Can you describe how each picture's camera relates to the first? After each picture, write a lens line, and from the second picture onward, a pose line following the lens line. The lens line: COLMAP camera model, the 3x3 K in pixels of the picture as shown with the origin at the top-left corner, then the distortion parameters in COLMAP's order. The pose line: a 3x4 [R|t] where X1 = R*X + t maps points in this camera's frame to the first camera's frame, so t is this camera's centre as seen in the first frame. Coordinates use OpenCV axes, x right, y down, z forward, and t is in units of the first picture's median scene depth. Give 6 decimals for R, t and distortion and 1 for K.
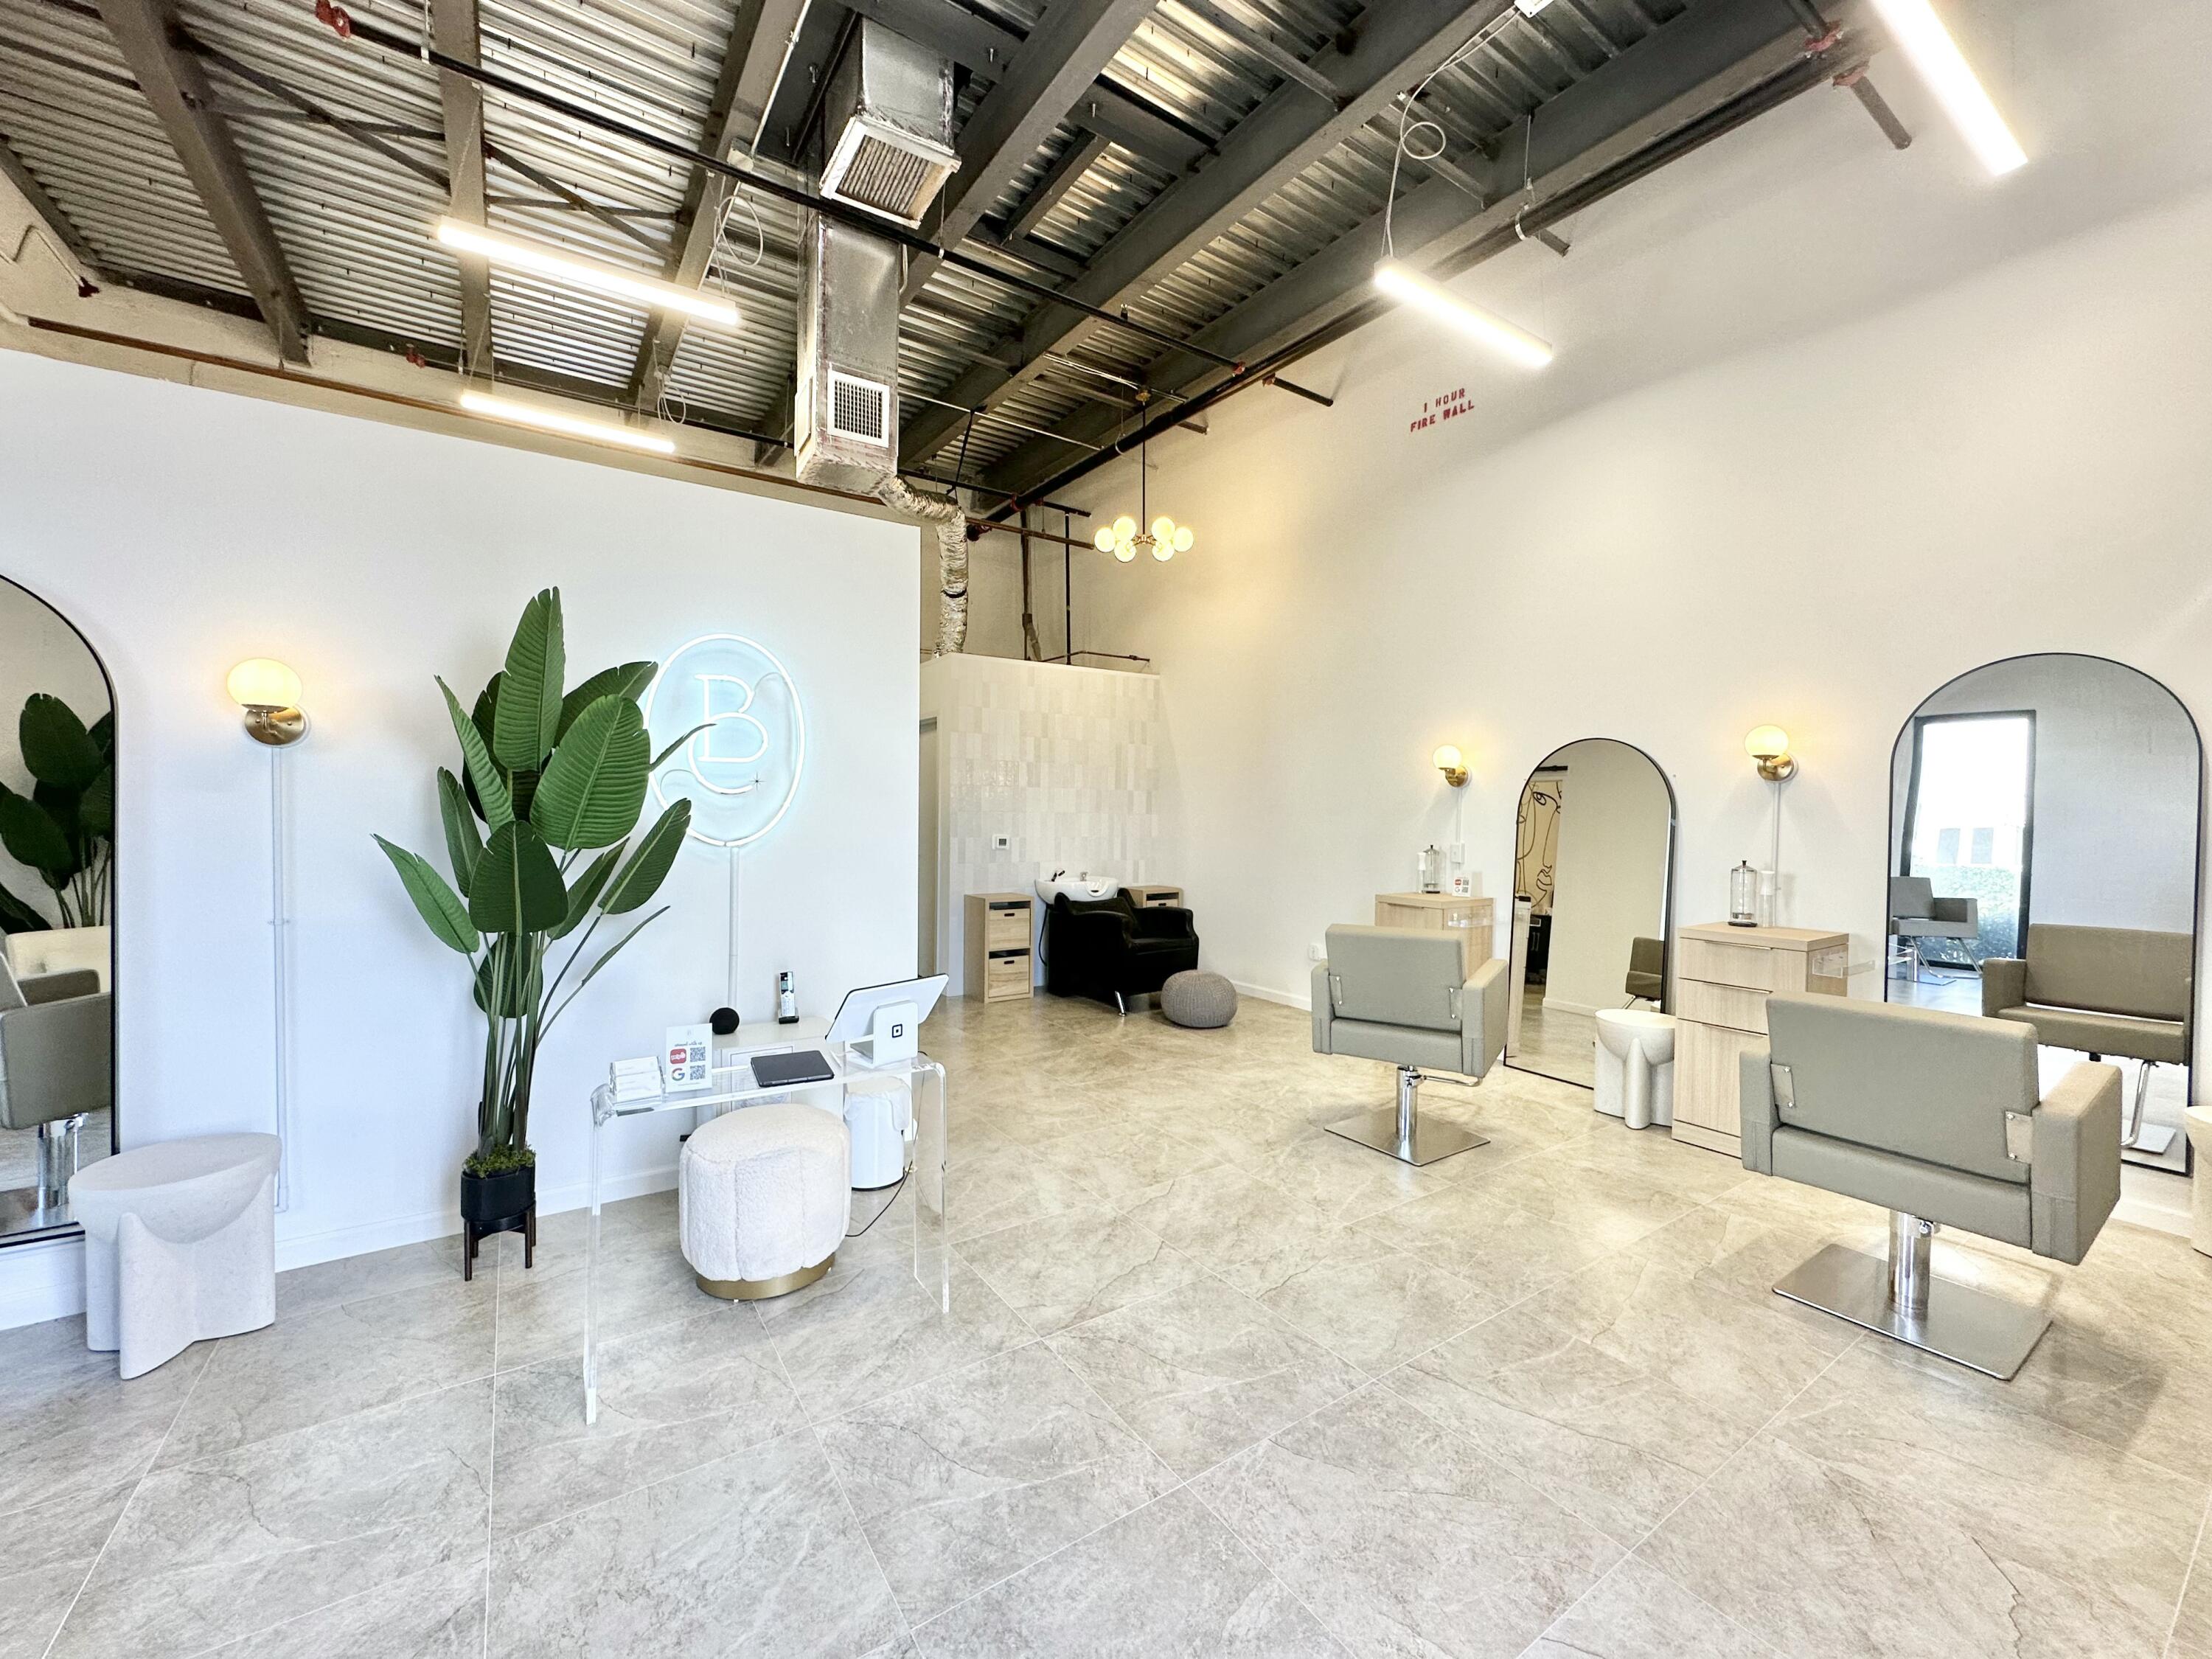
lens RADIAL K [[883.5, 0, 1110.8], [0, 883.5, 834.5], [0, 0, 1]] dist [-0.000468, 0.000346]
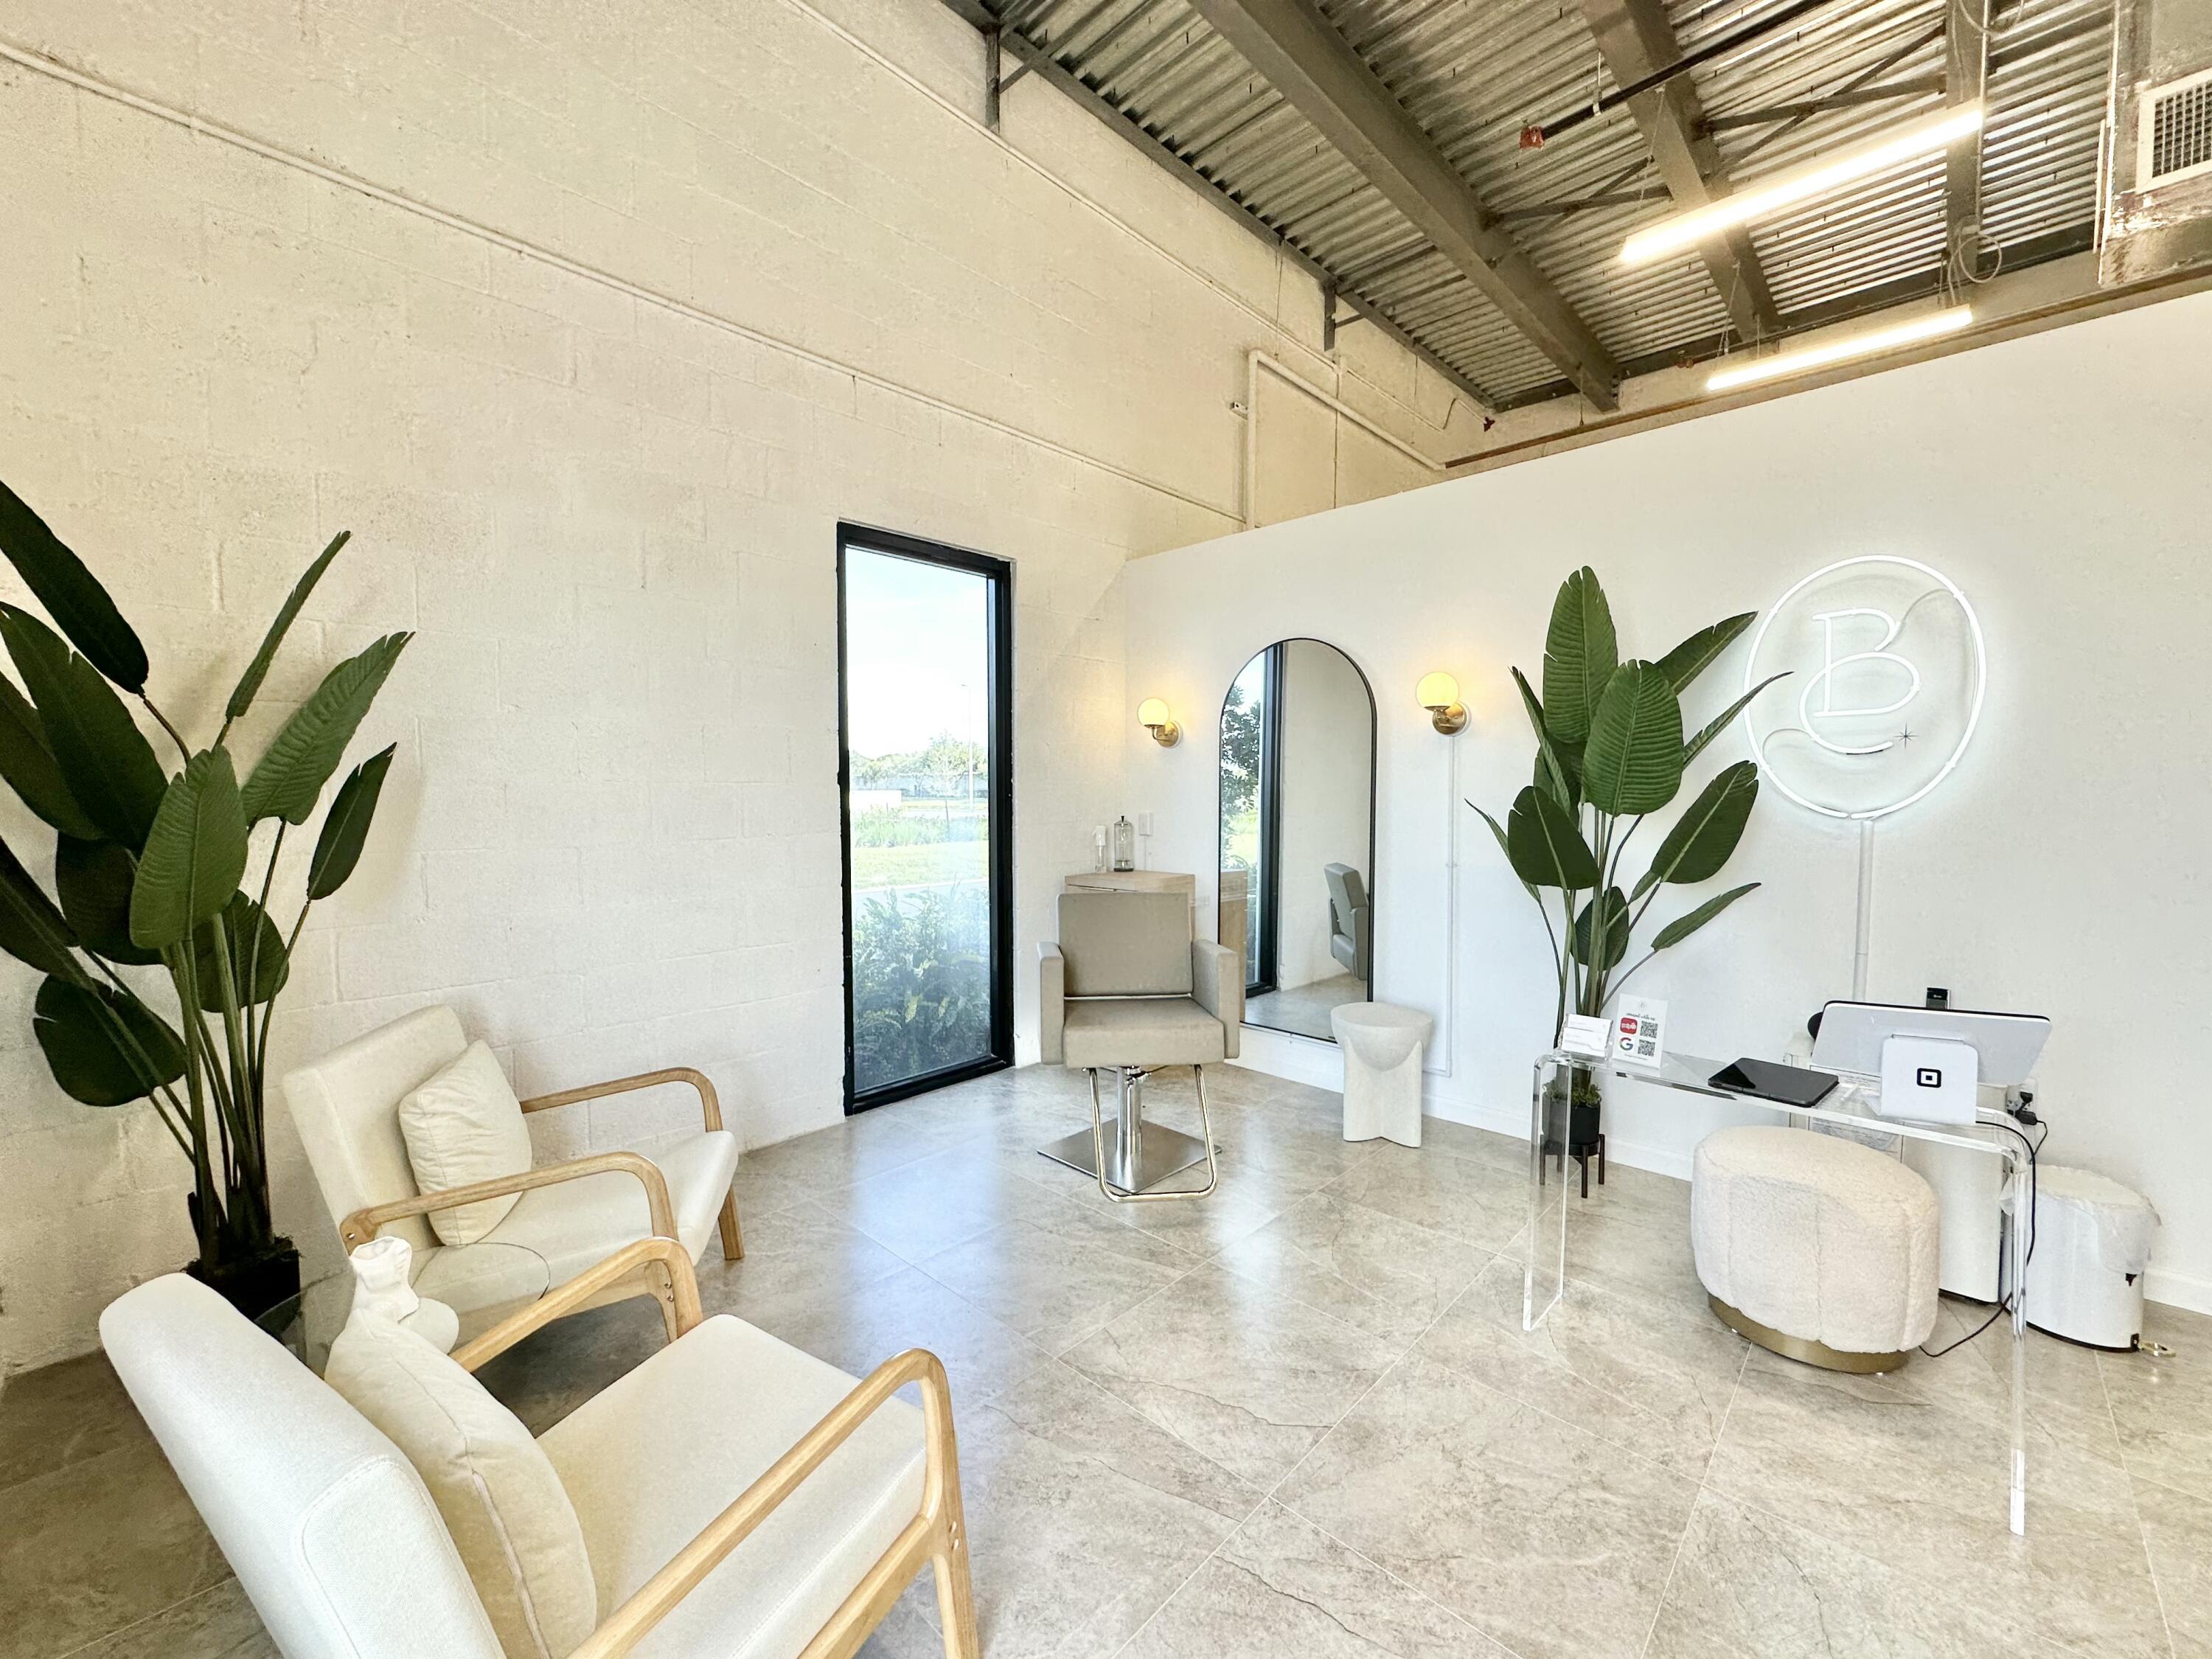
lens RADIAL K [[883.5, 0, 1110.8], [0, 883.5, 834.5], [0, 0, 1]] dist [-0.000468, 0.000346]
pose [[0.221770, 0.038400, -0.974343, 0.202775], [-0.014531, 0.999243, 0.036074, 0.008689], [0.974991, 0.006158, 0.222160, 0.141945]]
